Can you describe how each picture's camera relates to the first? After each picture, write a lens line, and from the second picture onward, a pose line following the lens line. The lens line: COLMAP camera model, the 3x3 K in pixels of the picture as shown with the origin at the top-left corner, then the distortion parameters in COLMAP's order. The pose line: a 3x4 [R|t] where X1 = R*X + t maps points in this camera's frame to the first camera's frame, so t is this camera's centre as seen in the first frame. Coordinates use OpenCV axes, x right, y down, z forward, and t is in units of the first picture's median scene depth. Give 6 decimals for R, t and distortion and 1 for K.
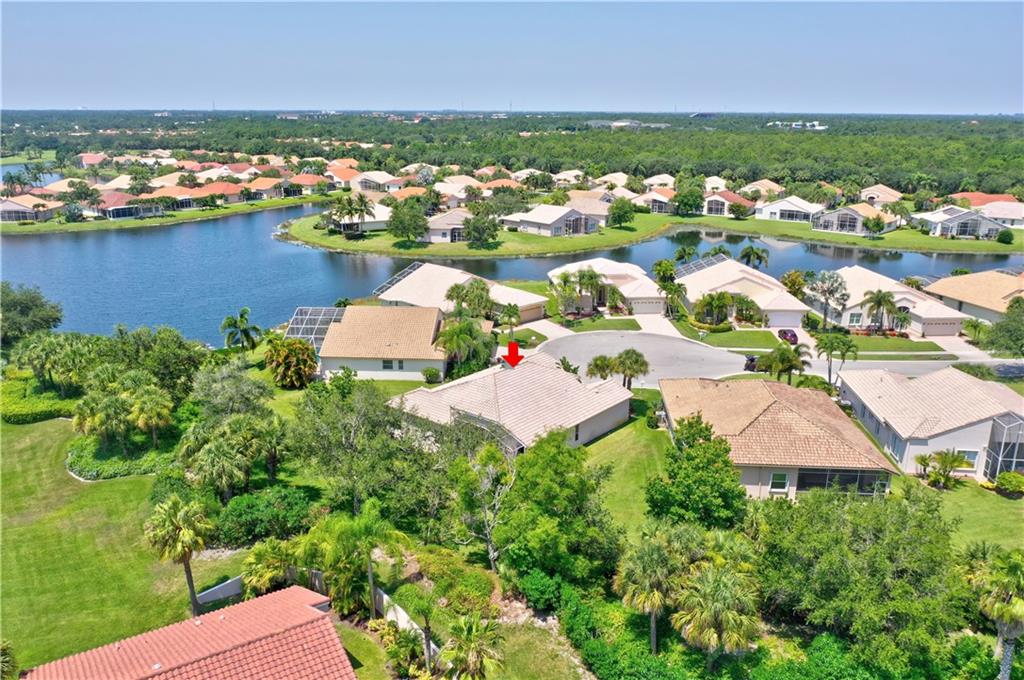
lens RADIAL K [[800.2, 0, 512.0], [0, 800.2, 340.0], [0, 0, 1]] dist [-0.014048, -0.007360]
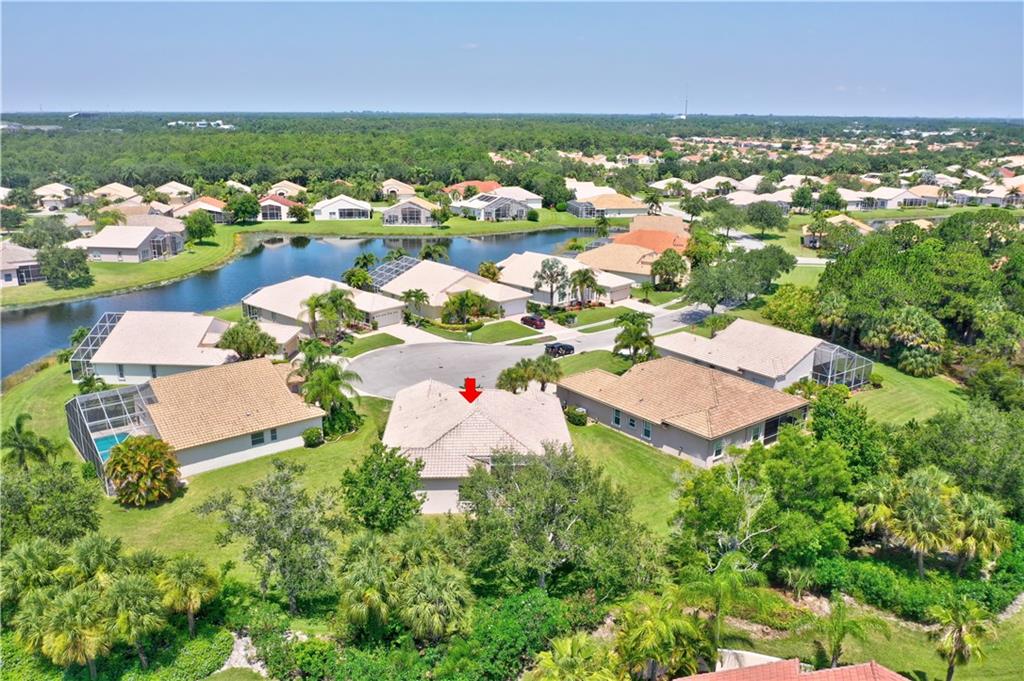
lens RADIAL K [[800.2, 0, 512.0], [0, 800.2, 340.5], [0, 0, 1]] dist [-0.014048, -0.007360]
pose [[0.741569, -0.185496, 0.644722, -0.204068], [0.183767, 0.980423, 0.070711, -0.032945], [-0.645217, 0.066042, 0.761140, 0.099891]]
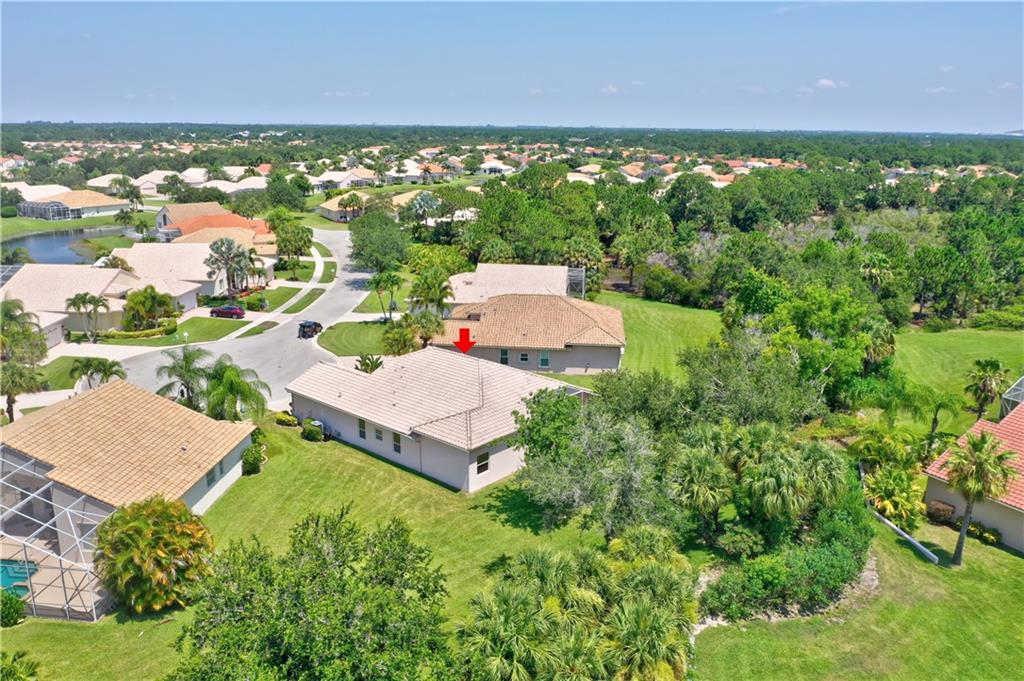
lens RADIAL K [[800.2, 0, 512.0], [0, 800.2, 340.5], [0, 0, 1]] dist [-0.014048, -0.007360]
pose [[0.030393, -0.265279, 0.963693, -0.290411], [0.269024, 0.930731, 0.247721, -0.060953], [-0.962654, 0.251728, 0.099654, 0.316562]]
